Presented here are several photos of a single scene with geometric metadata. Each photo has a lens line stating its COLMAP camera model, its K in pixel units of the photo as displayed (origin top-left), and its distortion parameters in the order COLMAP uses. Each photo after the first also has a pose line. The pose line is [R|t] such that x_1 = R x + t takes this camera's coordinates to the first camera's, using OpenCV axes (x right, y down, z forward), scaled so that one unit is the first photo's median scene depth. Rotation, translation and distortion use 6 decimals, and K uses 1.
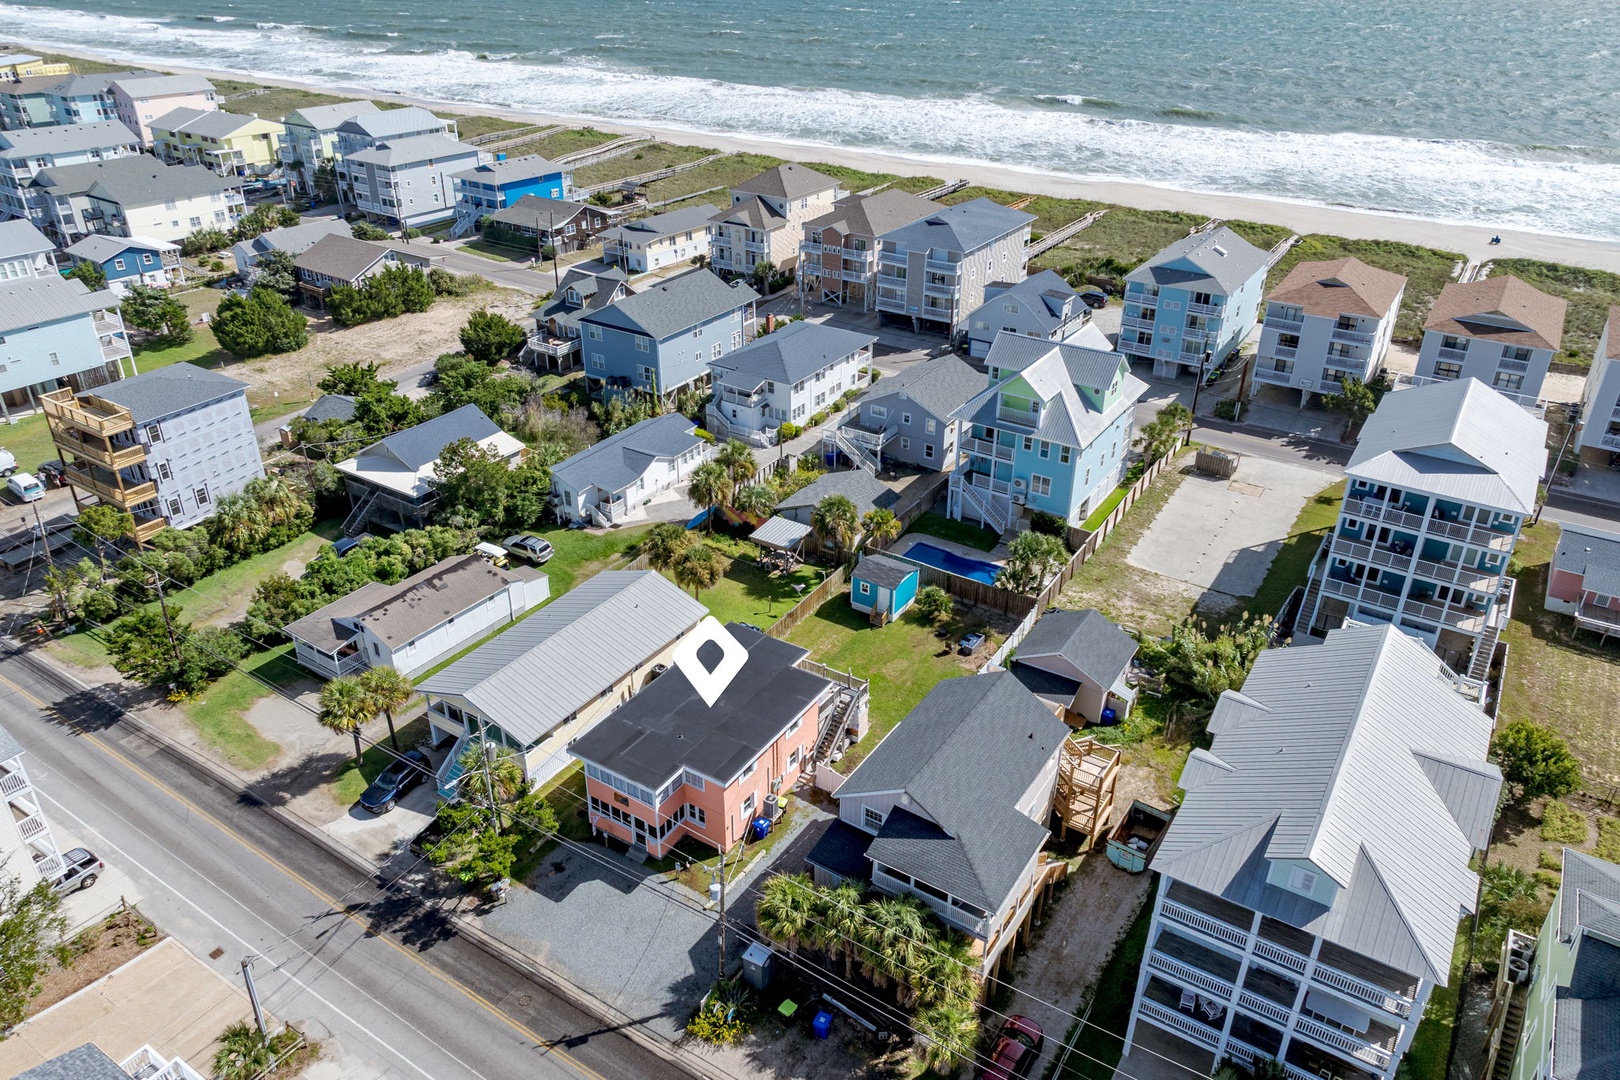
lens RADIAL K [[1121.2, 0, 815.5], [0, 1121.2, 536.0], [0, 0, 1]] dist [-0.009344, 0.003826]
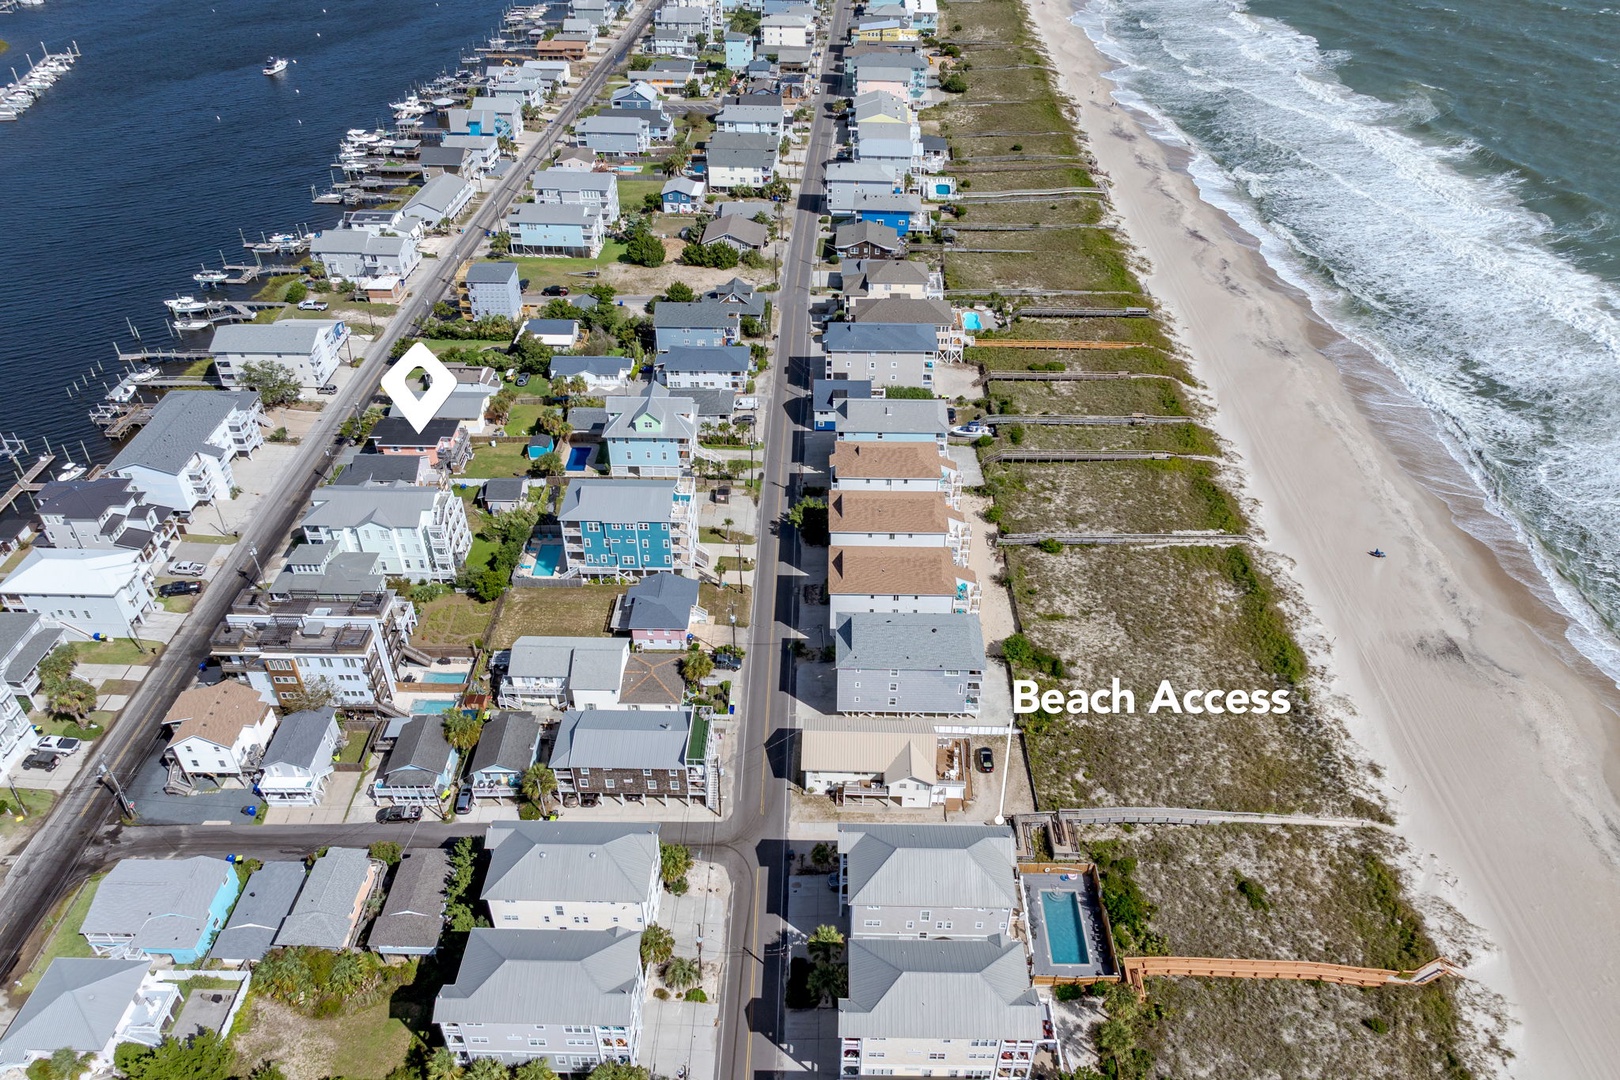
lens RADIAL K [[1121.2, 0, 817.4], [0, 1121.2, 541.6], [0, 0, 1]] dist [-0.009344, 0.003826]
pose [[0.529726, 0.508701, -0.678686, 1.928507], [-0.411304, 0.853864, 0.318975, -0.727388], [0.741768, 0.110177, 0.661544, -0.148772]]
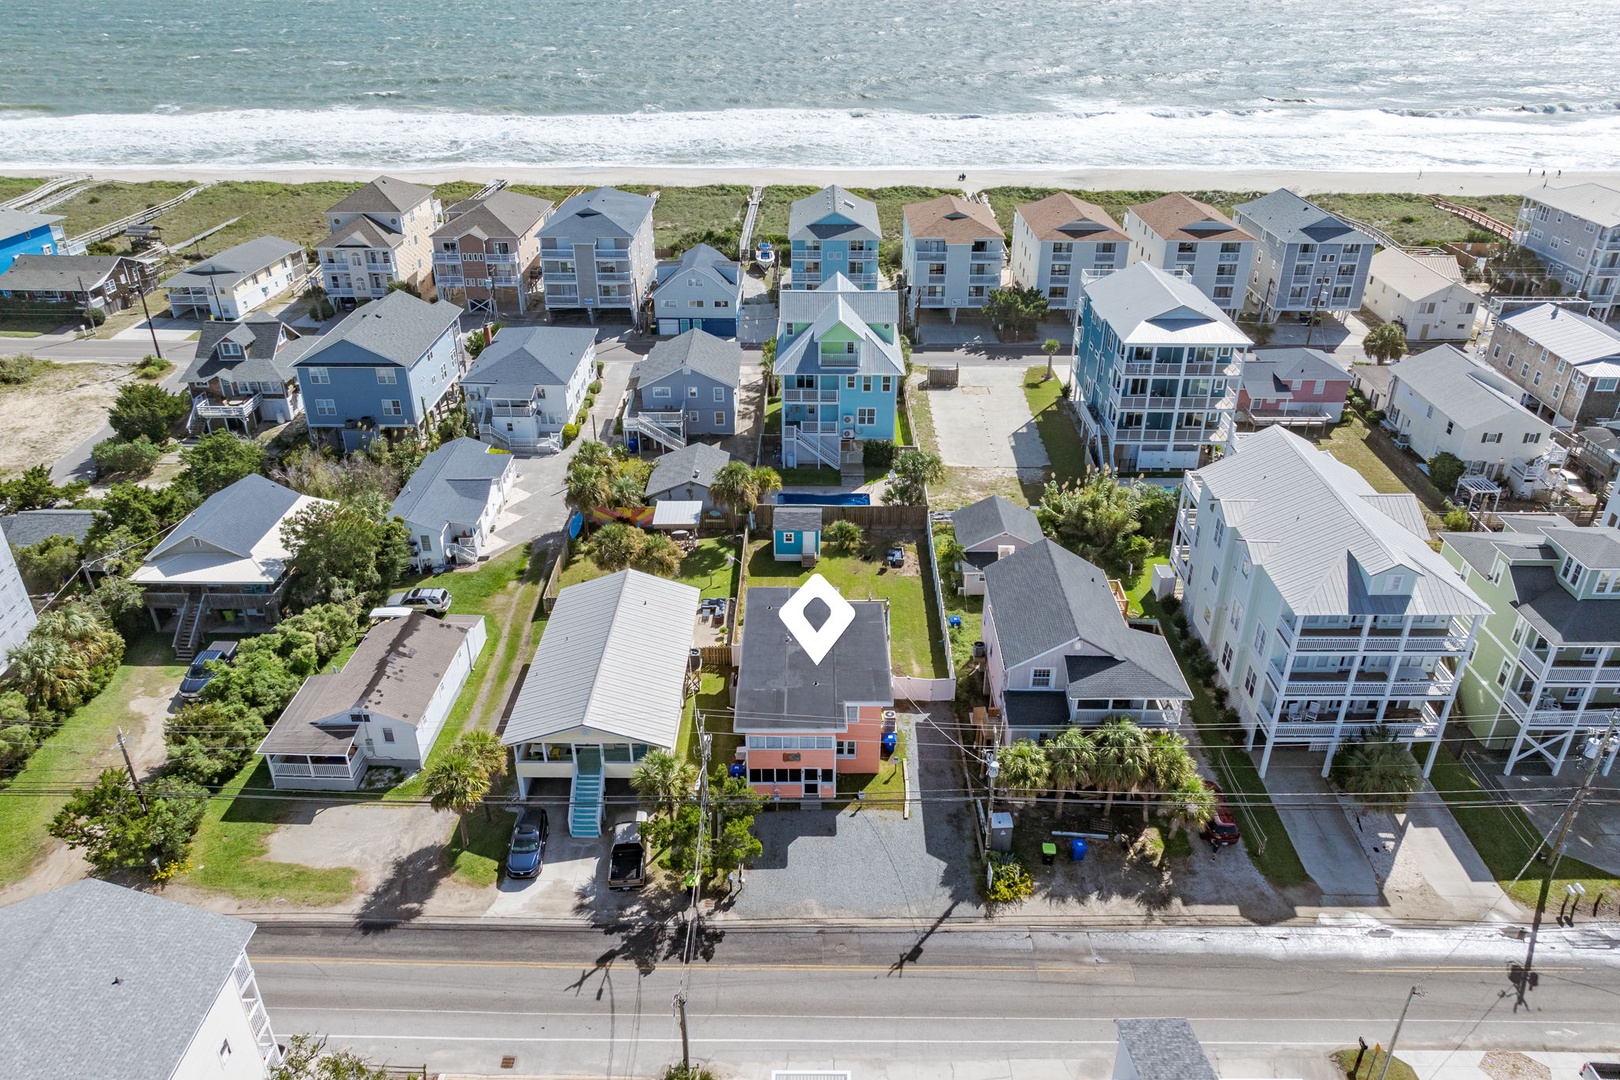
lens RADIAL K [[1121.2, 0, 814.6], [0, 1121.2, 540.2], [0, 0, 1]] dist [-0.009344, 0.003826]
pose [[0.844442, -0.262024, 0.467184, -0.377937], [0.261042, 0.962914, 0.068222, -0.015124], [-0.467734, 0.064345, 0.881524, 0.040846]]
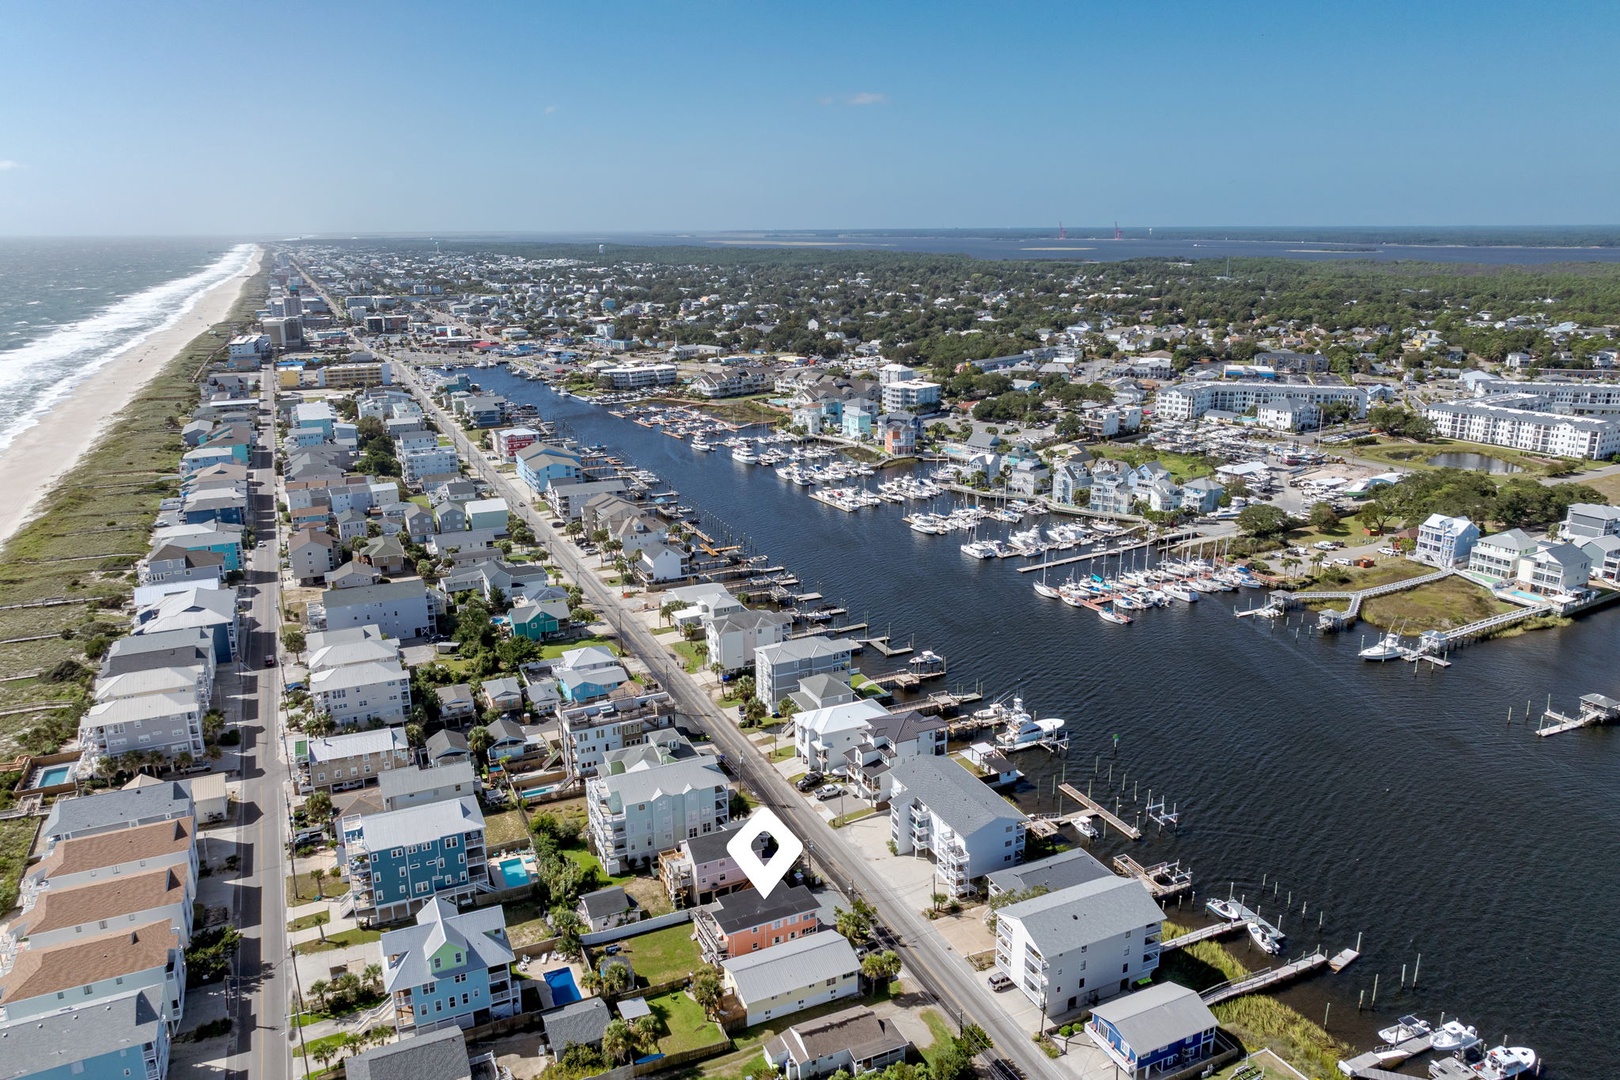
lens RADIAL K [[1121.2, 0, 818.8], [0, 1121.2, 538.8], [0, 0, 1]] dist [-0.009344, 0.003826]
pose [[-0.846106, -0.145877, 0.512665, -0.943608], [0.255424, 0.733225, 0.630190, -1.389054], [-0.467829, 0.664154, -0.583125, 1.278104]]
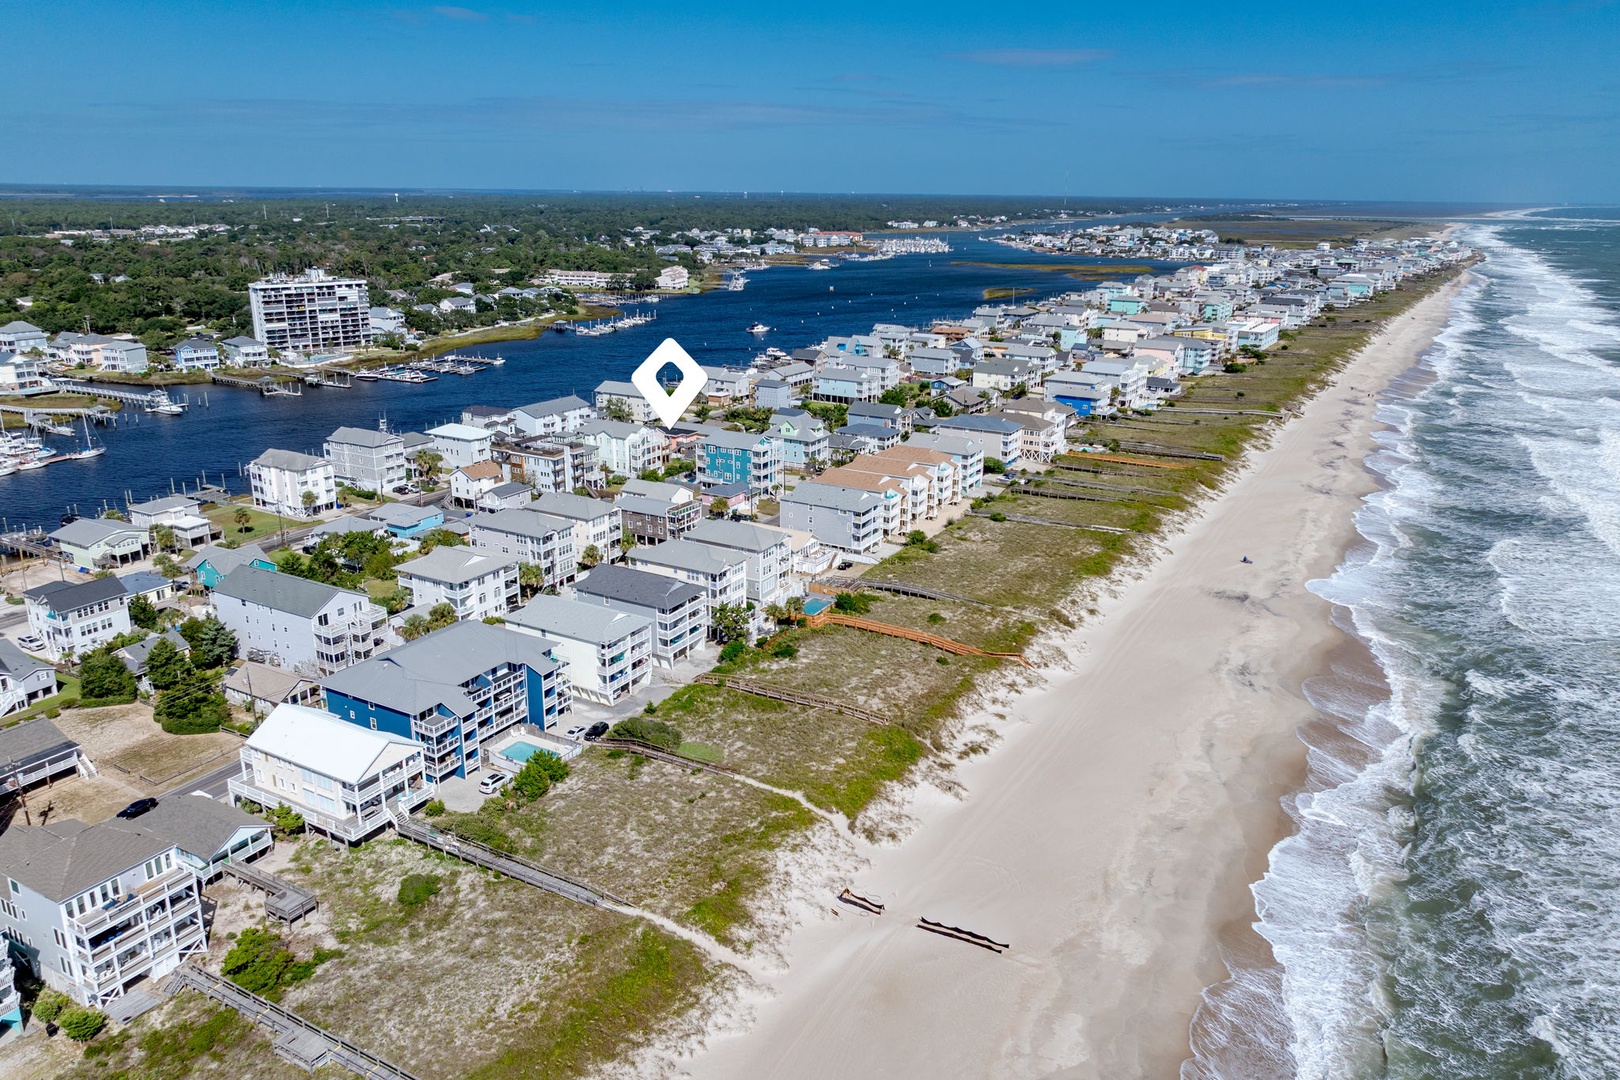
lens RADIAL K [[1121.2, 0, 812.2], [0, 1121.2, 551.8], [0, 0, 1]] dist [-0.009344, 0.003826]
pose [[0.061264, 0.299534, -0.952117, 3.399433], [-0.489554, 0.840306, 0.232859, -0.611198], [0.869818, 0.451847, 0.198118, 0.544935]]
